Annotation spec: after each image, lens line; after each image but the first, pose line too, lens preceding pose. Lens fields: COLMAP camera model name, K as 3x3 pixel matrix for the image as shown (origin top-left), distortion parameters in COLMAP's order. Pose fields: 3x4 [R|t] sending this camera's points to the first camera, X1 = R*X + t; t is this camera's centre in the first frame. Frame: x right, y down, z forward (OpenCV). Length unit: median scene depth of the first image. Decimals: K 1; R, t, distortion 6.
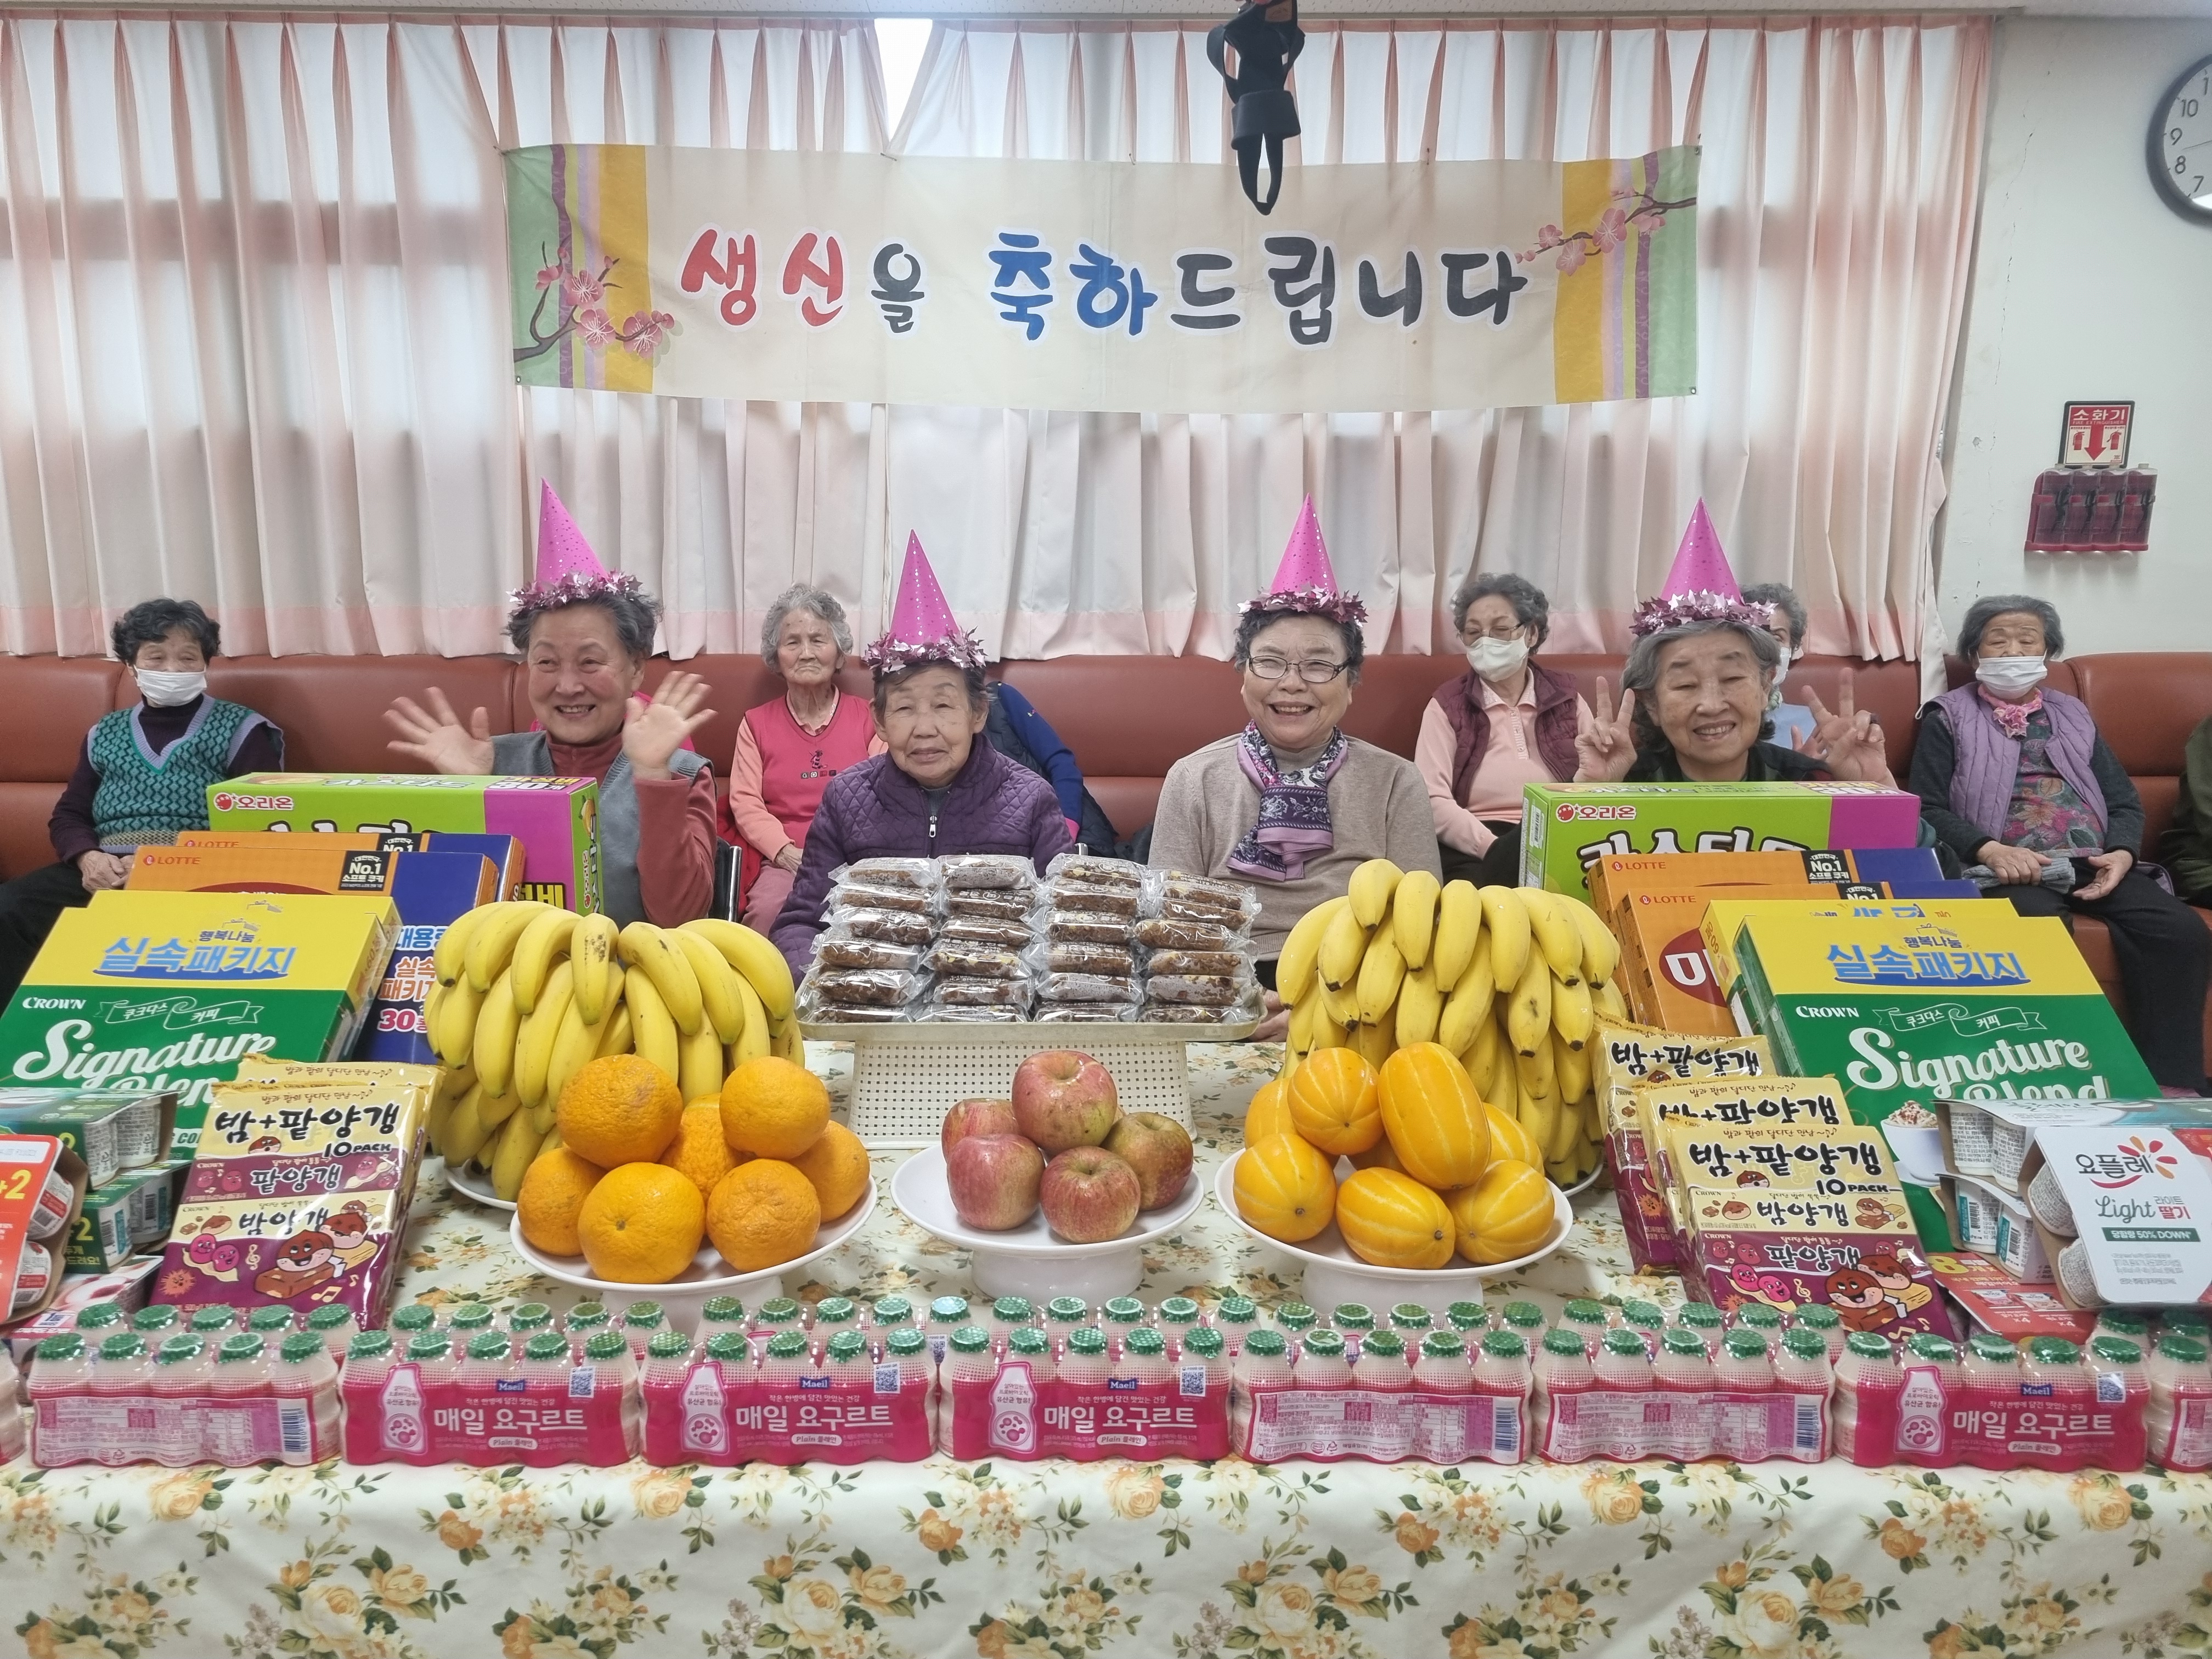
lens RADIAL K [[1665.2, 0, 1095.4], [0, 1665.2, 825.2], [0, 0, 1]] dist [0.057011, -0.028812]
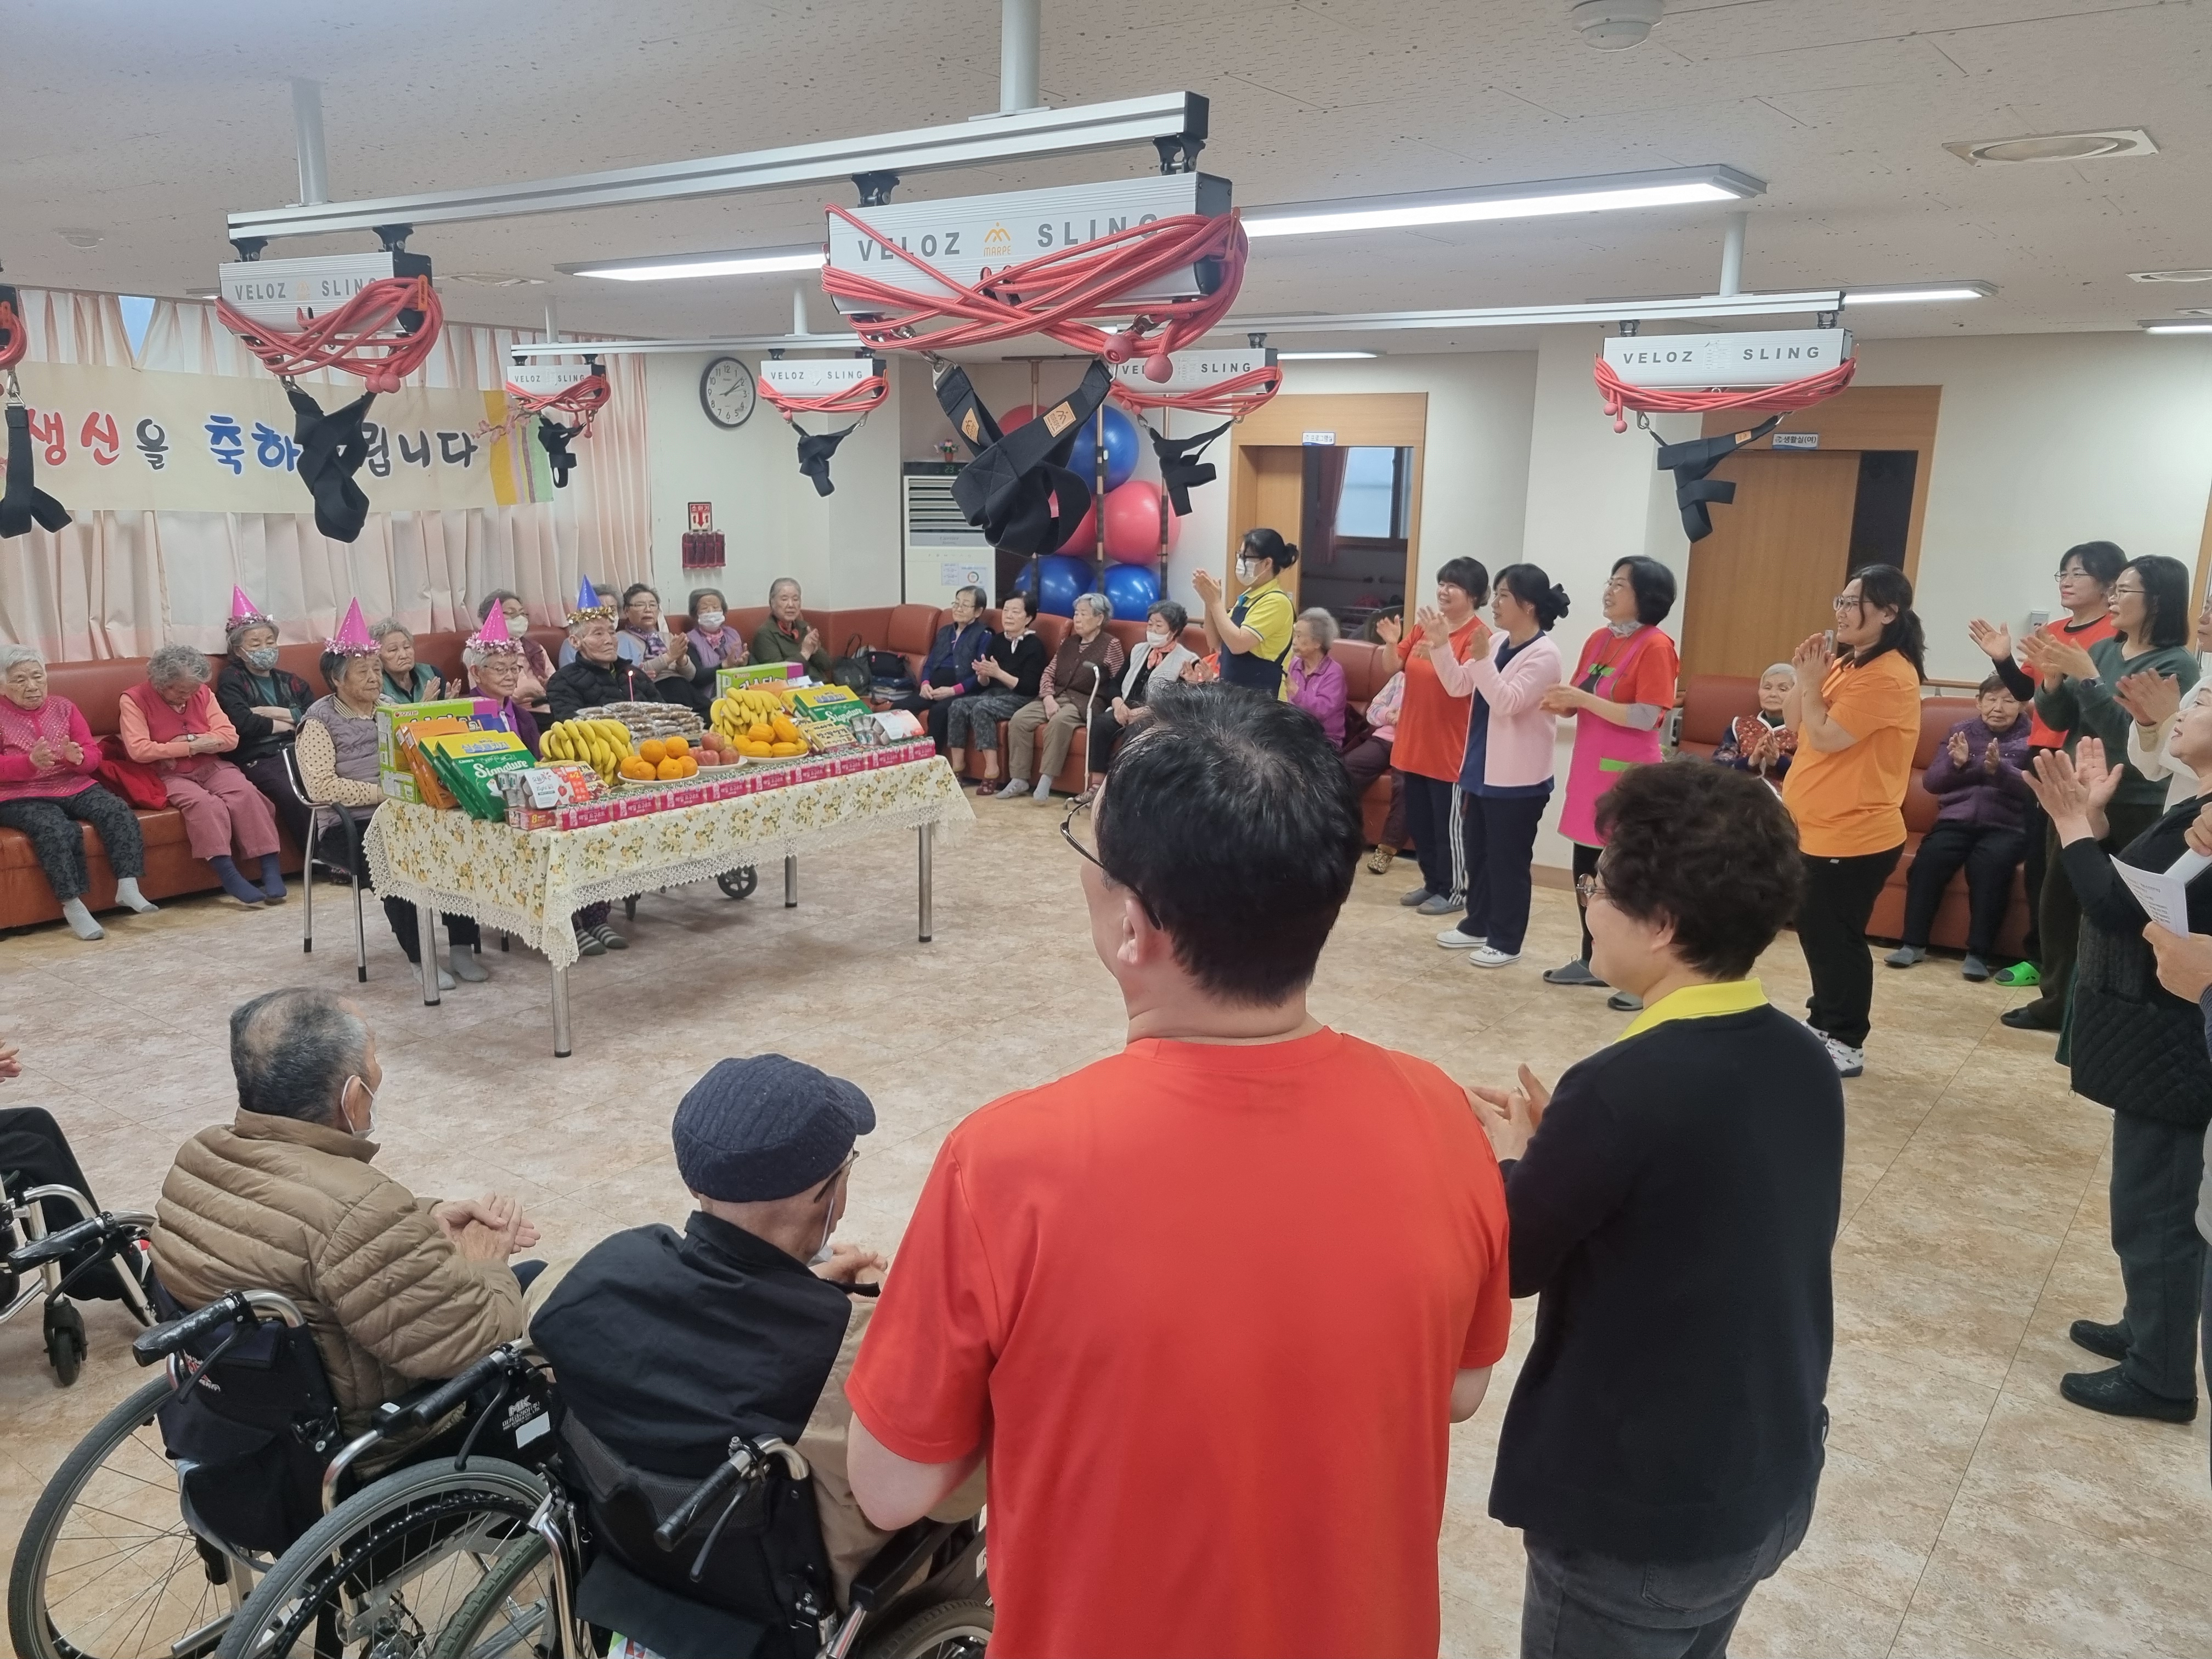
lens RADIAL K [[1665.2, 0, 1095.4], [0, 1665.2, 825.2], [0, 0, 1]] dist [0.057011, -0.028812]
pose [[0.605734, -0.166687, 0.778011, -2.700251], [0.131951, 0.985315, 0.108369, 0.028788], [-0.784650, 0.037017, 0.618833, -2.392931]]
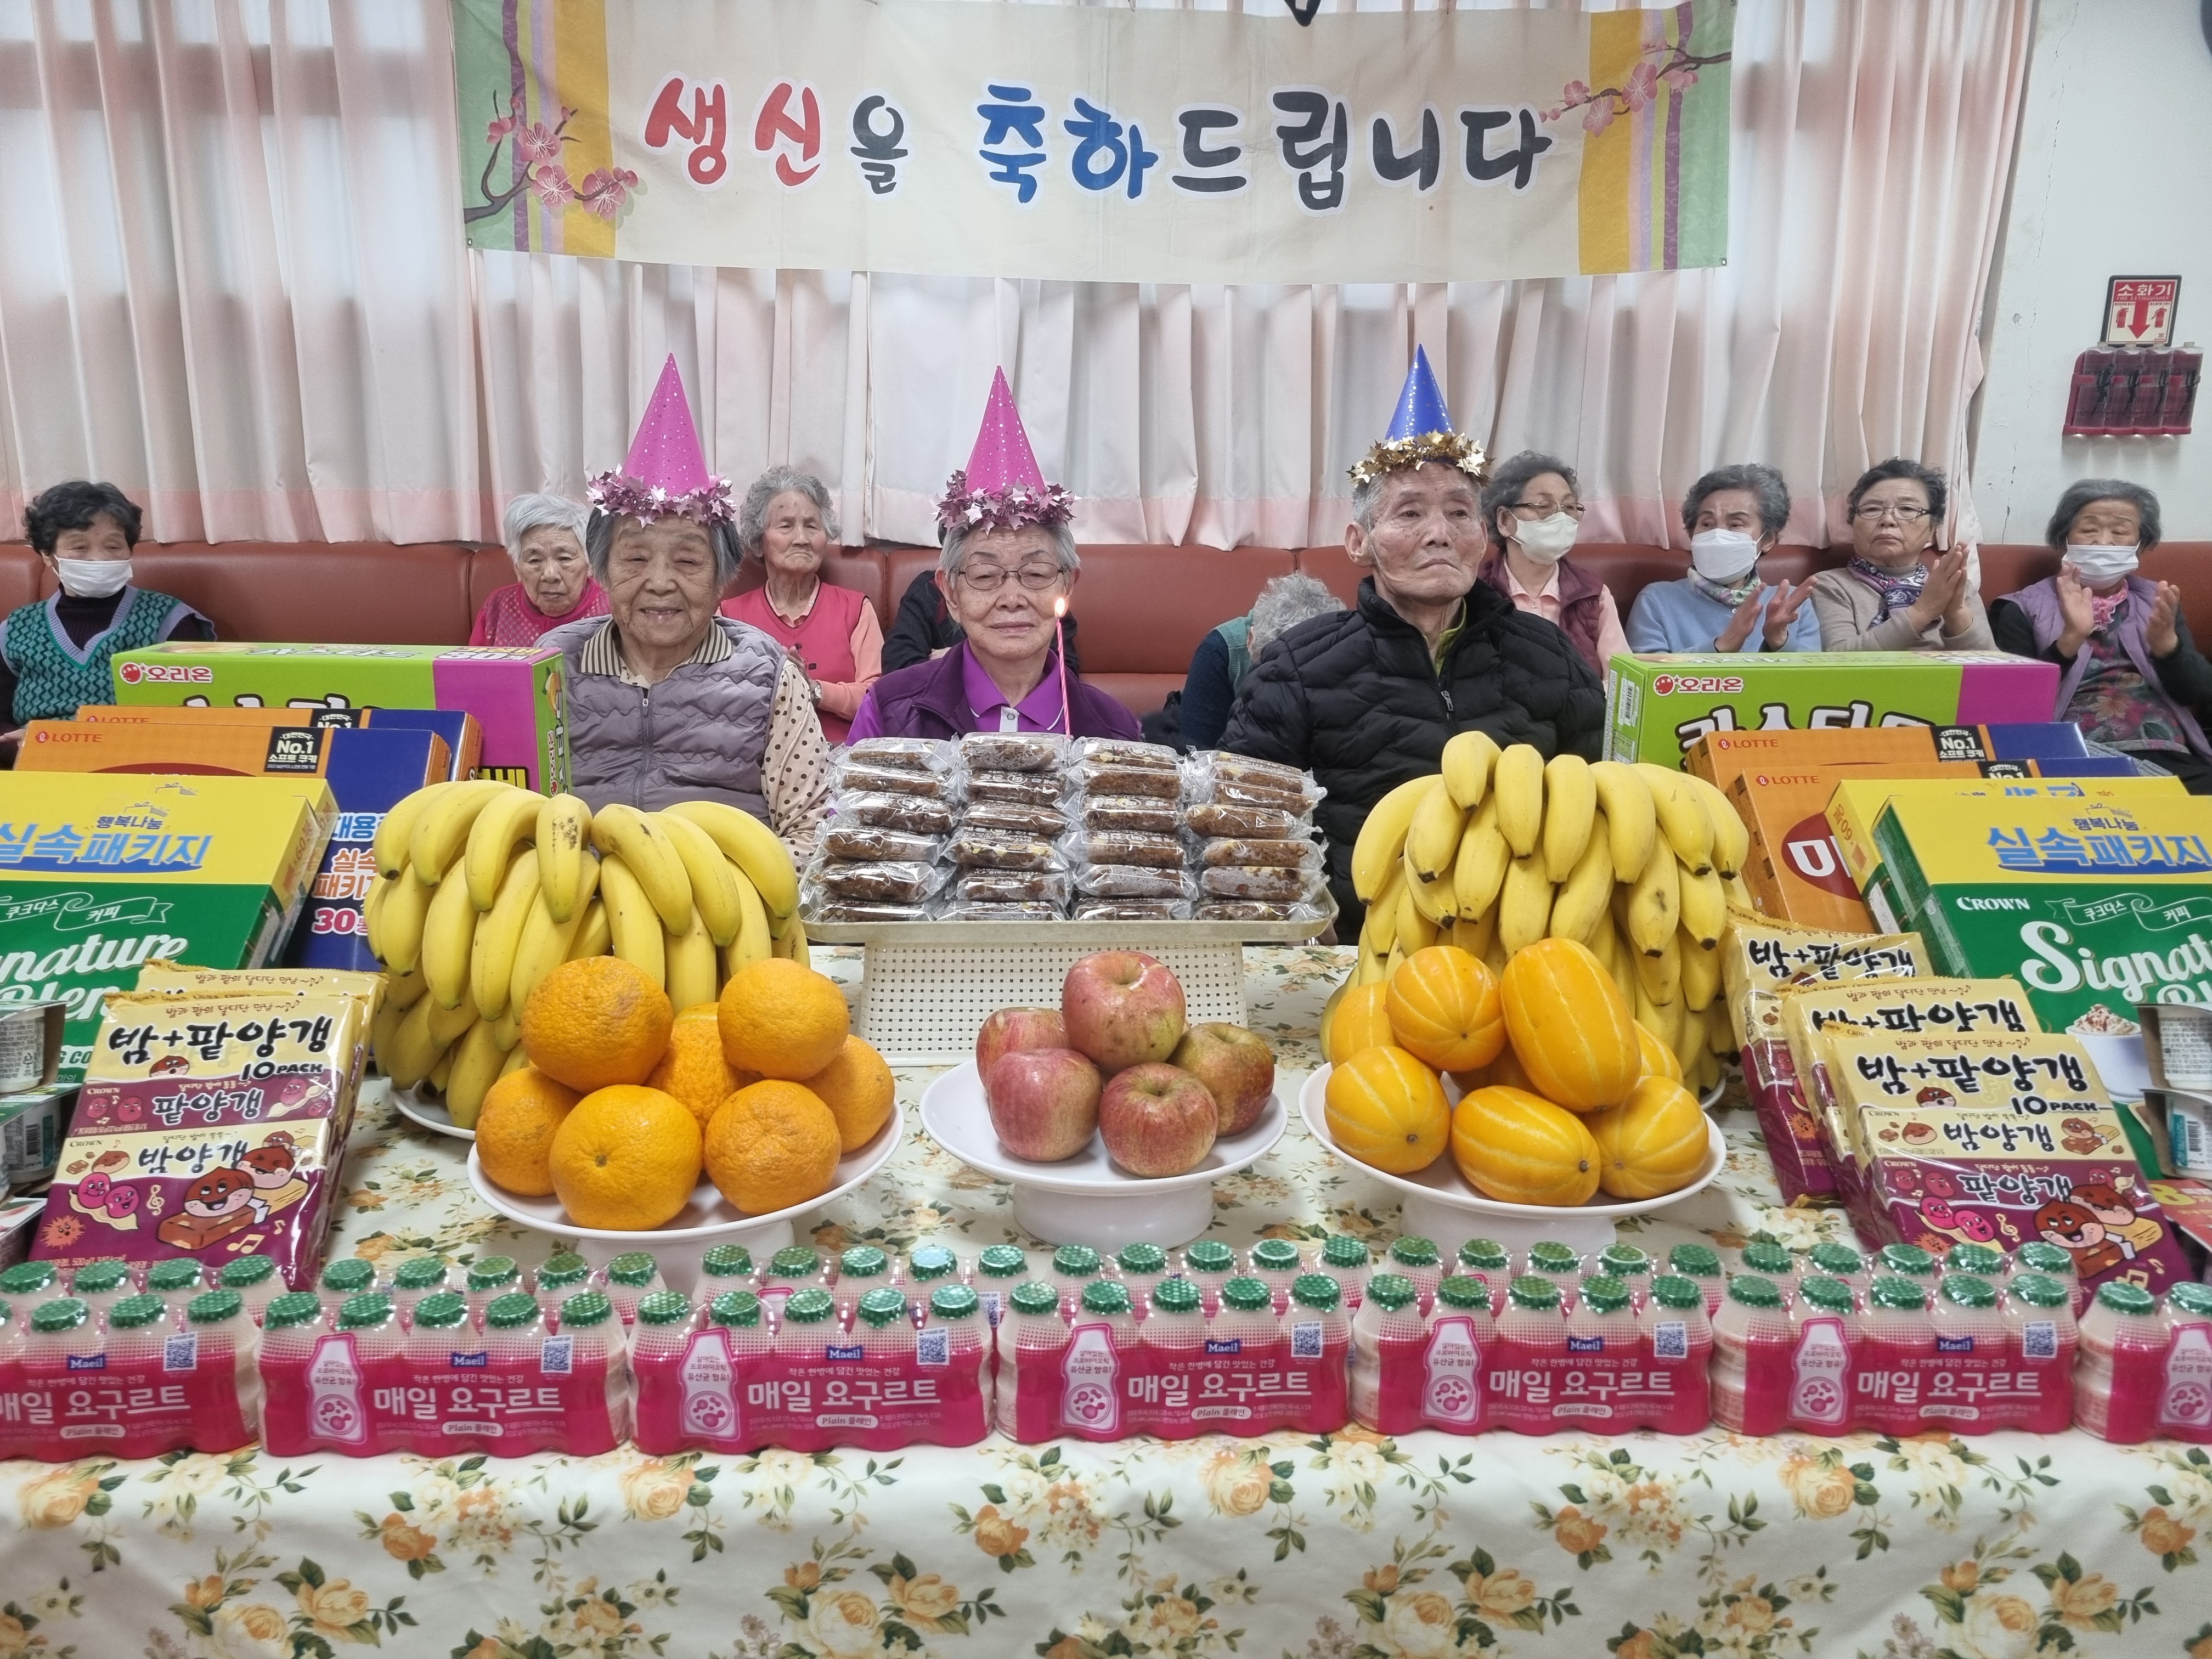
lens RADIAL K [[1666.8, 0, 1103.1], [0, 1666.8, 800.1], [0, 0, 1]] dist [0.059627, -0.041584]
pose [[0.999732, -0.001867, 0.023080, -0.044586], [0.001020, 0.999327, 0.036670, 0.025123], [-0.023133, -0.036637, 0.999061, 0.142070]]
